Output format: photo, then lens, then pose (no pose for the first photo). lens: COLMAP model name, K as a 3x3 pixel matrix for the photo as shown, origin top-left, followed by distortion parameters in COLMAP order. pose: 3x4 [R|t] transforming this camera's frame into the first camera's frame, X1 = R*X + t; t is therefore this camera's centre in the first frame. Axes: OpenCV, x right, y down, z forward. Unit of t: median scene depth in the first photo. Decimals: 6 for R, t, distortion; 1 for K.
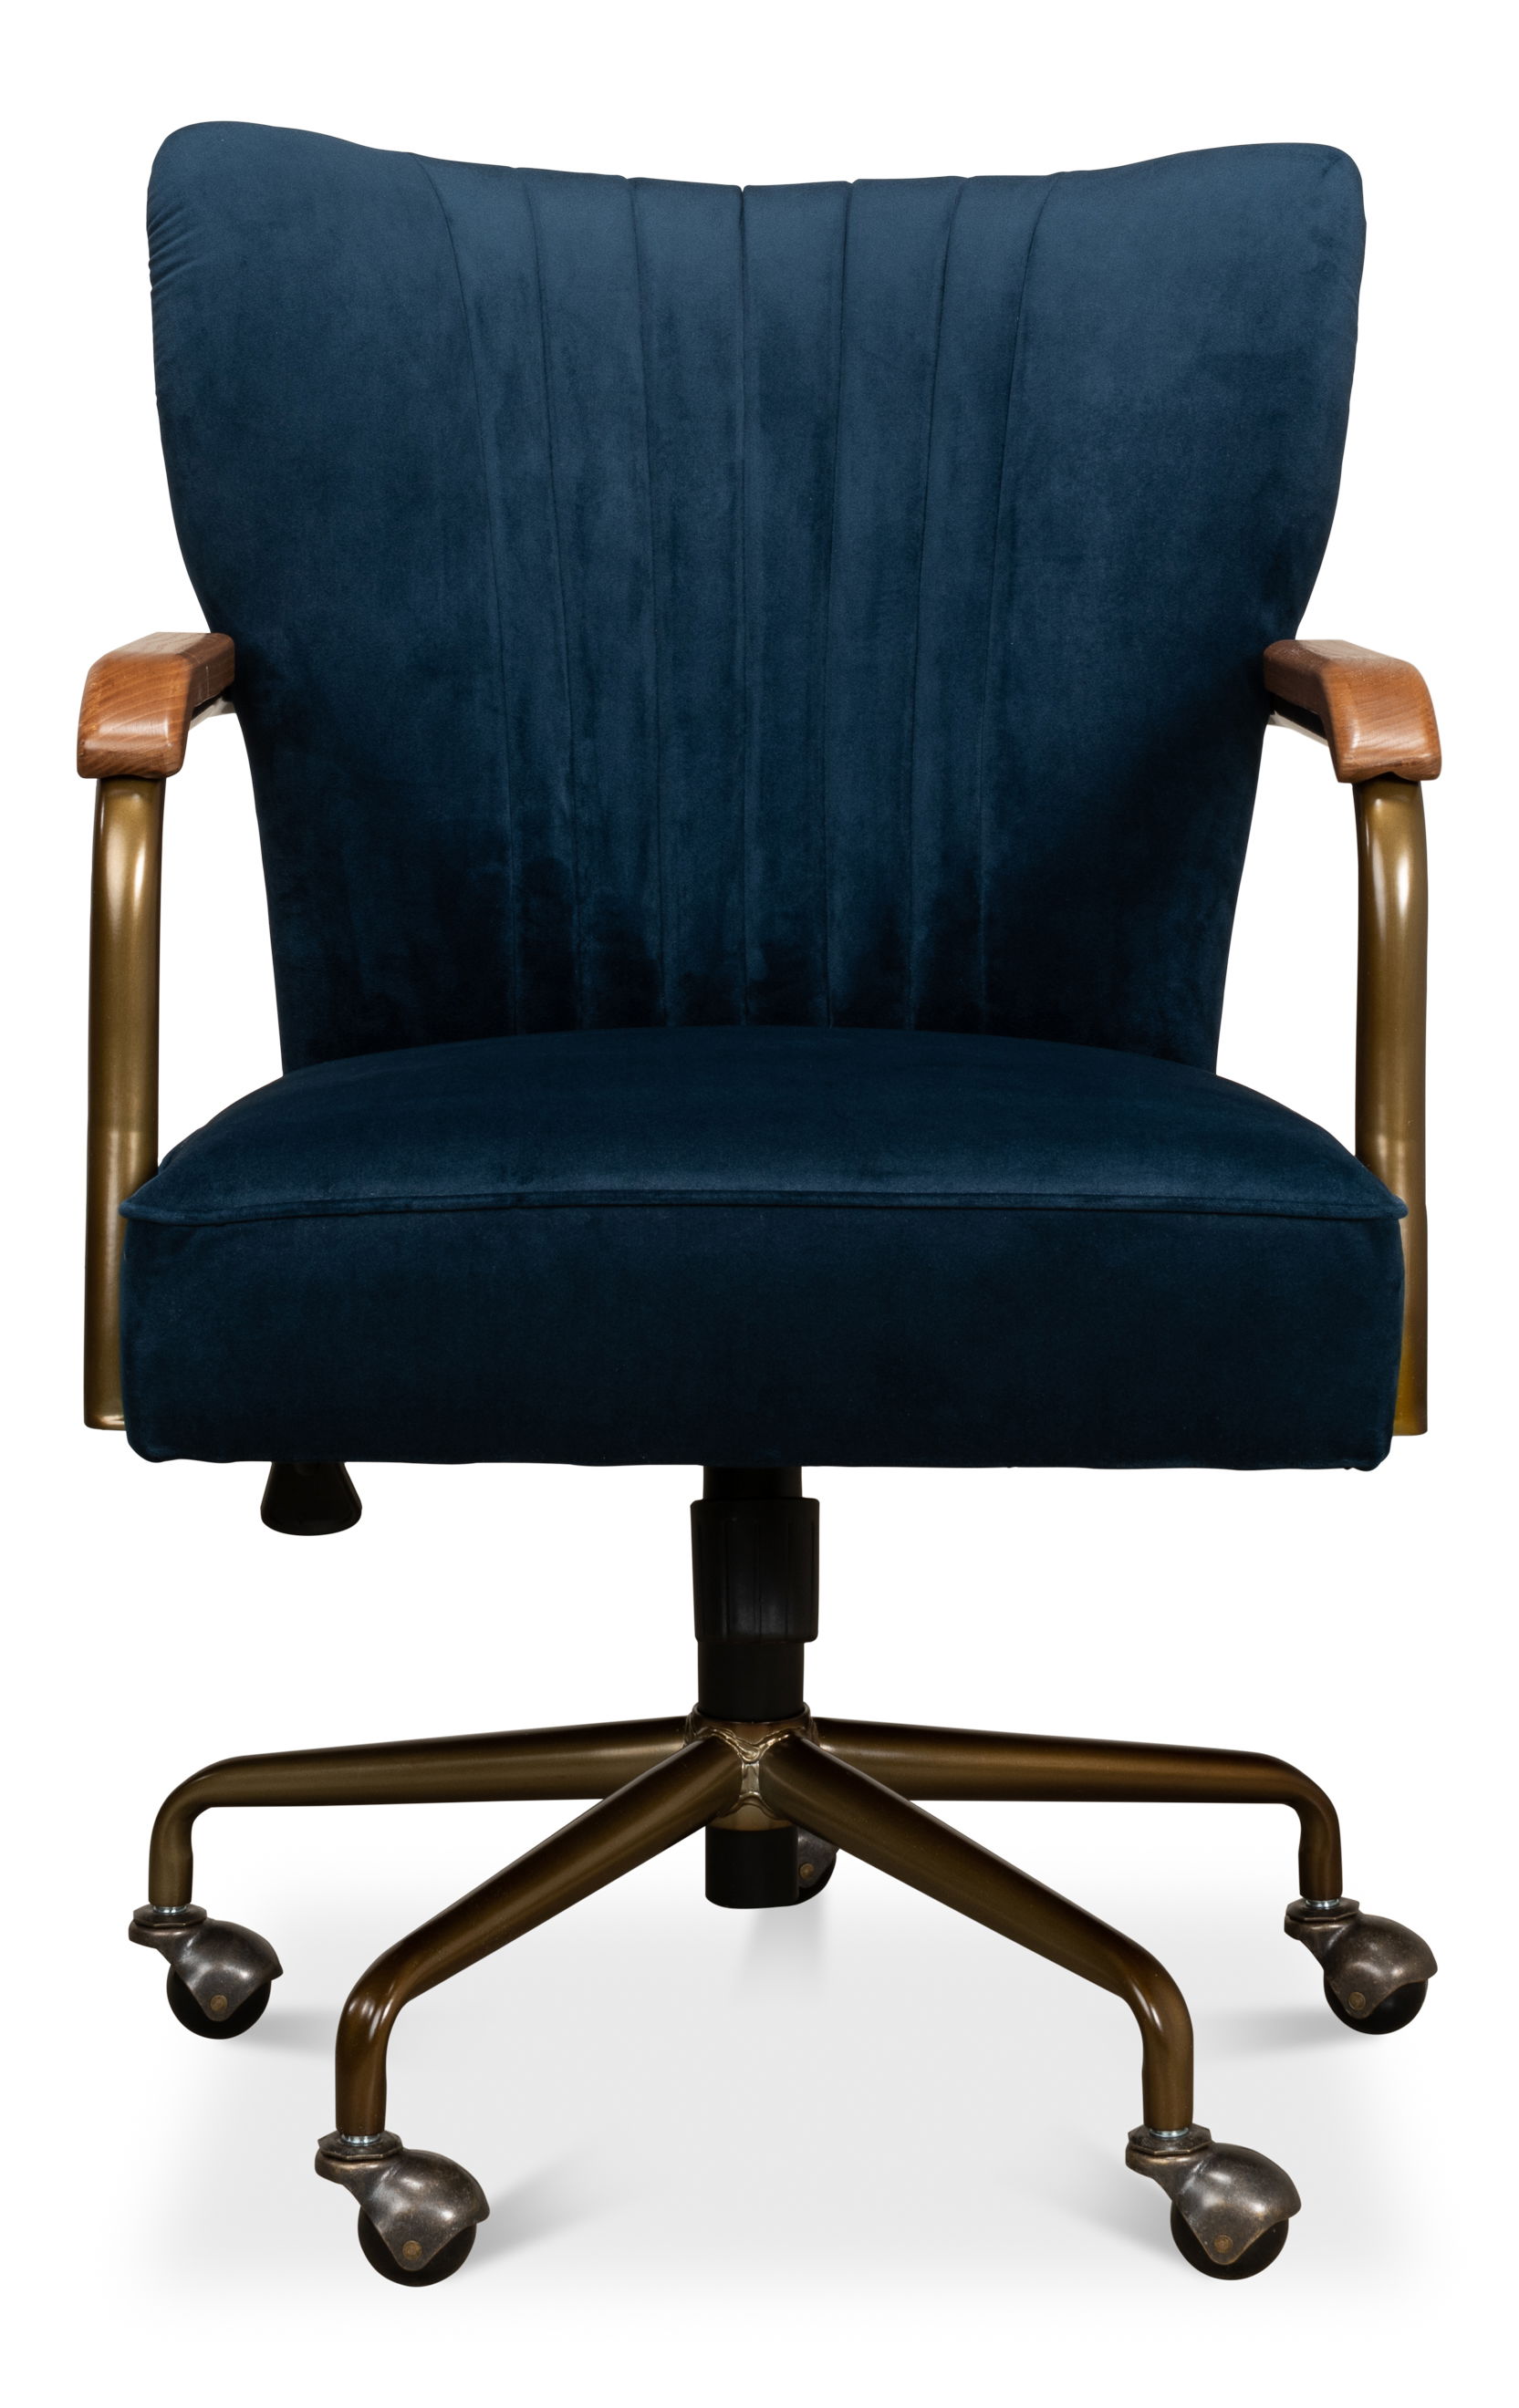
lens RADIAL K [[4967.9, 0, 755.3], [0, 4967.9, 1197.6], [0, 0, 1]] dist [-0.261681, 0.000000]
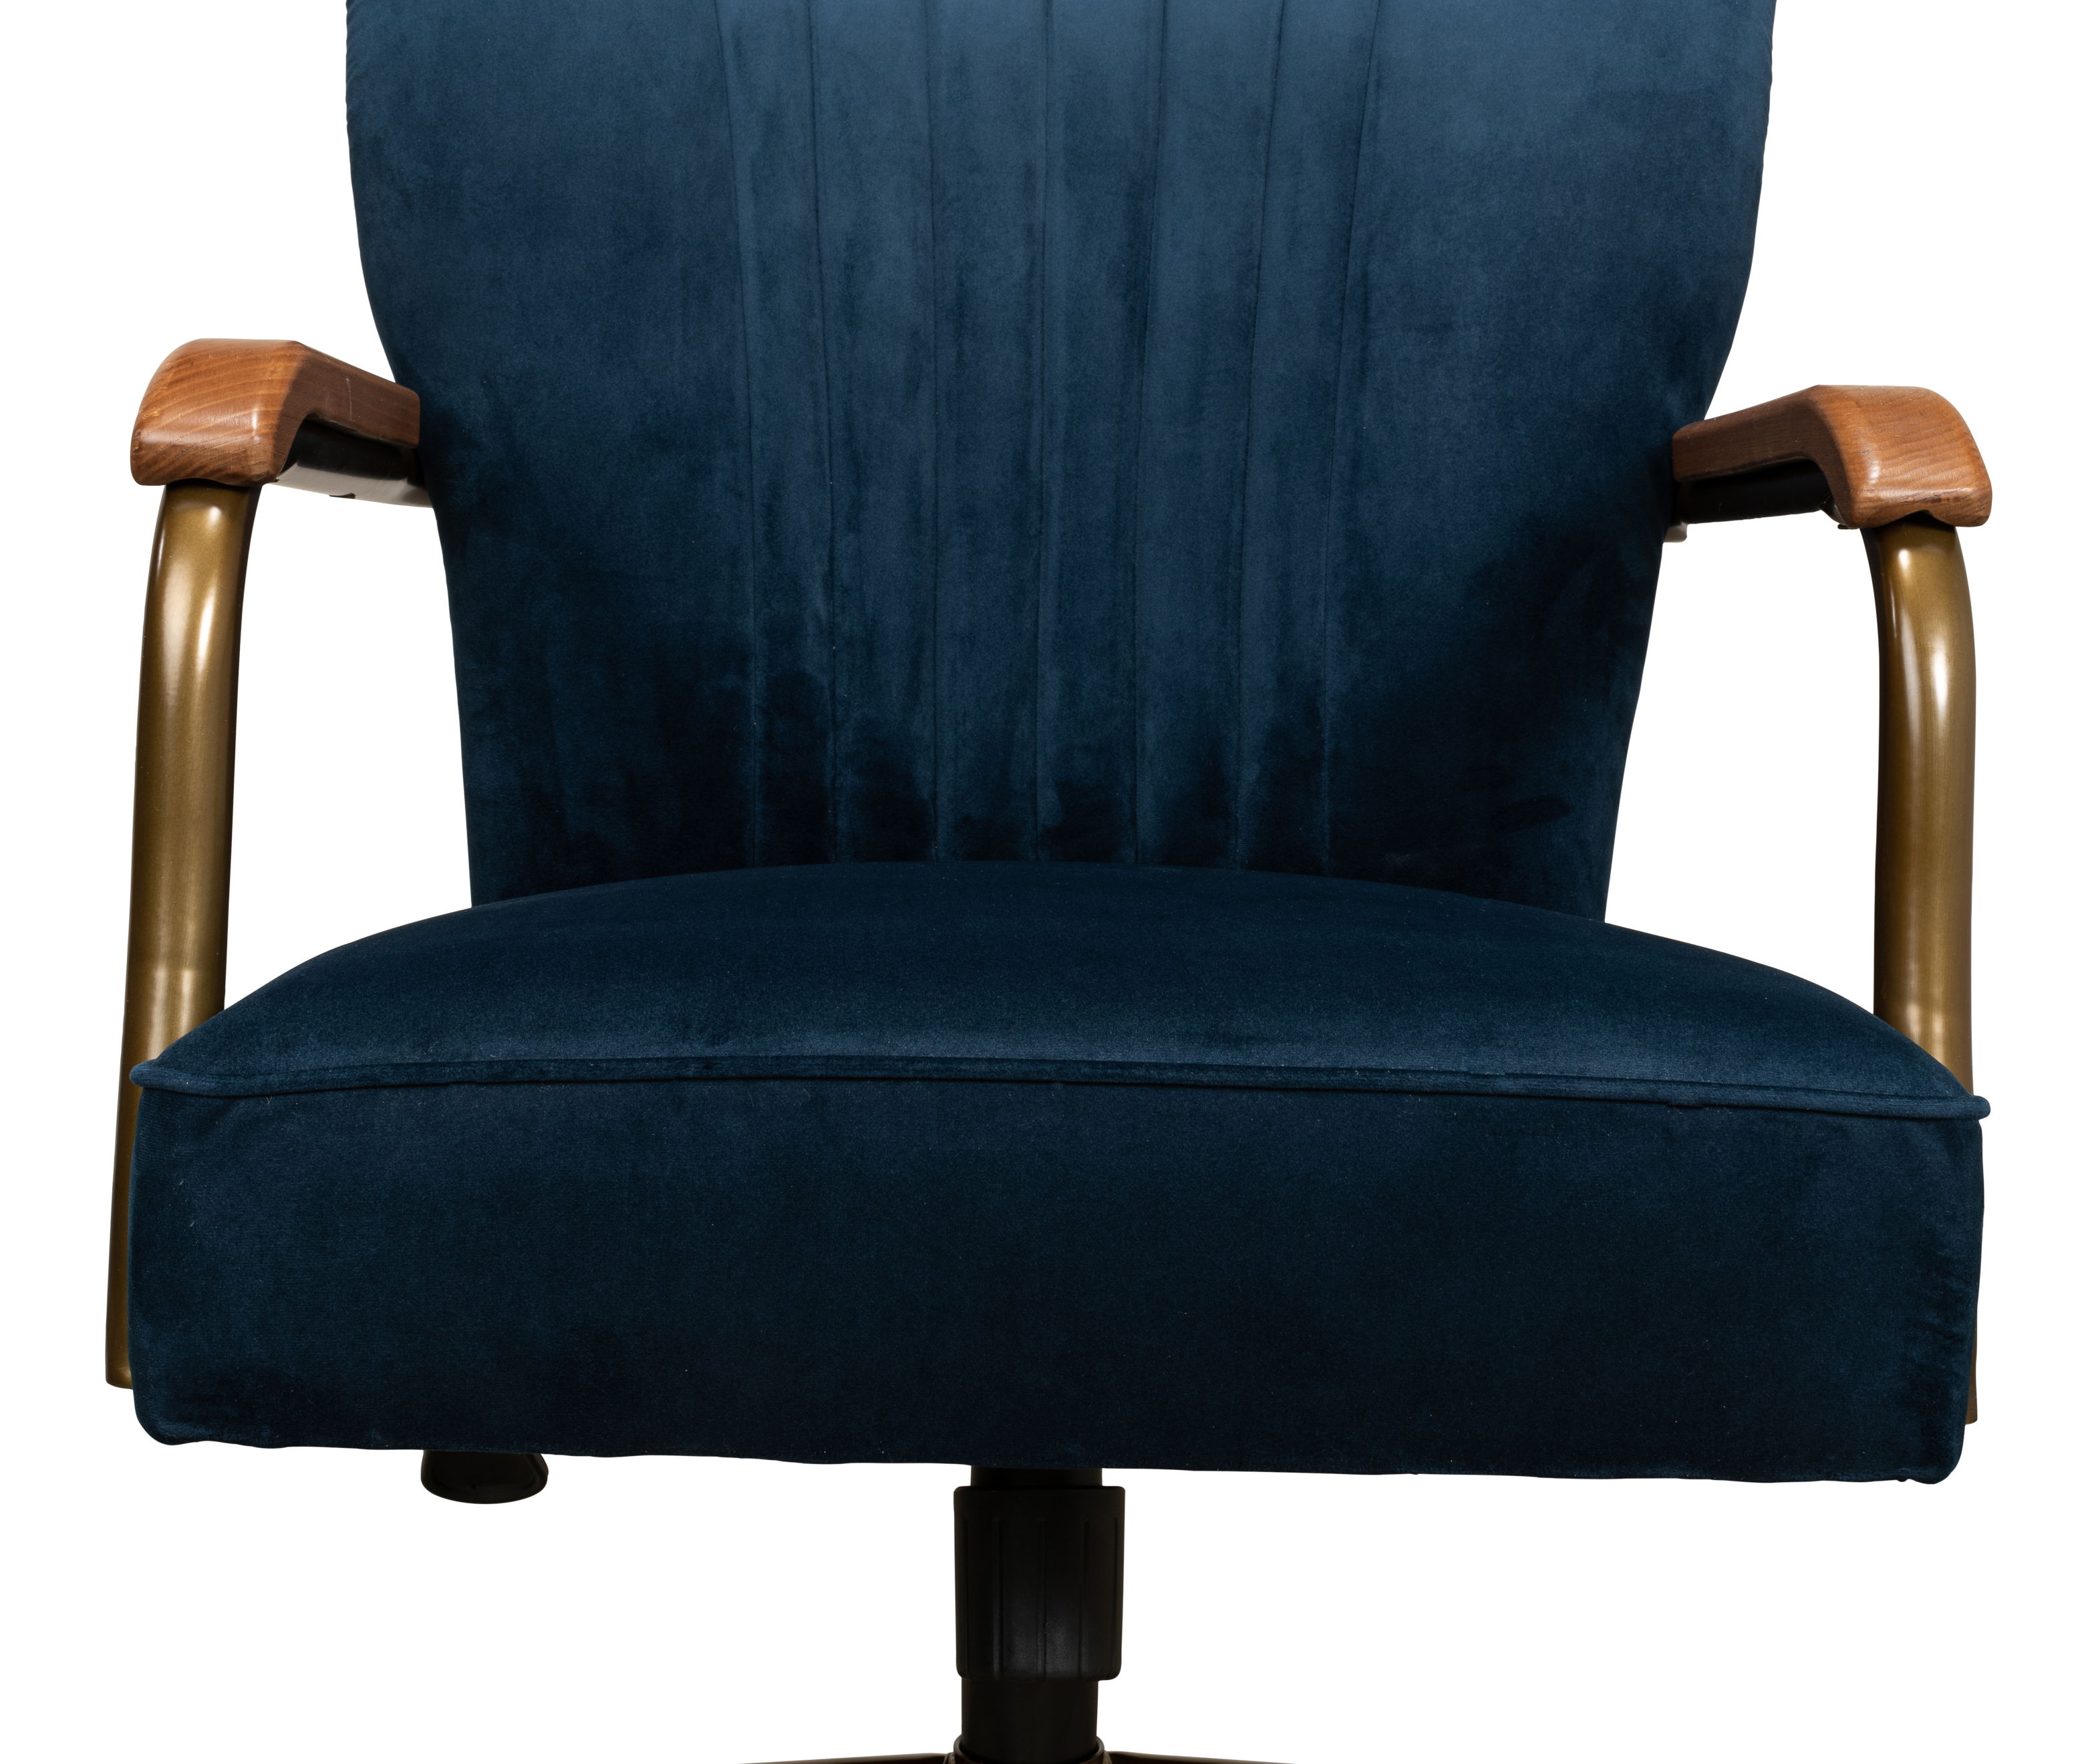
lens RADIAL K [[3683.9, 0, 1106.4], [0, 3683.9, 801.8], [0, 0, 1]] dist [-0.121896, 0.000000]
pose [[0.999612, 0.018231, 0.021067, -0.003329], [-0.016260, 0.995793, -0.090176, 0.006985], [-0.022623, 0.089798, 0.995703, 0.396863]]
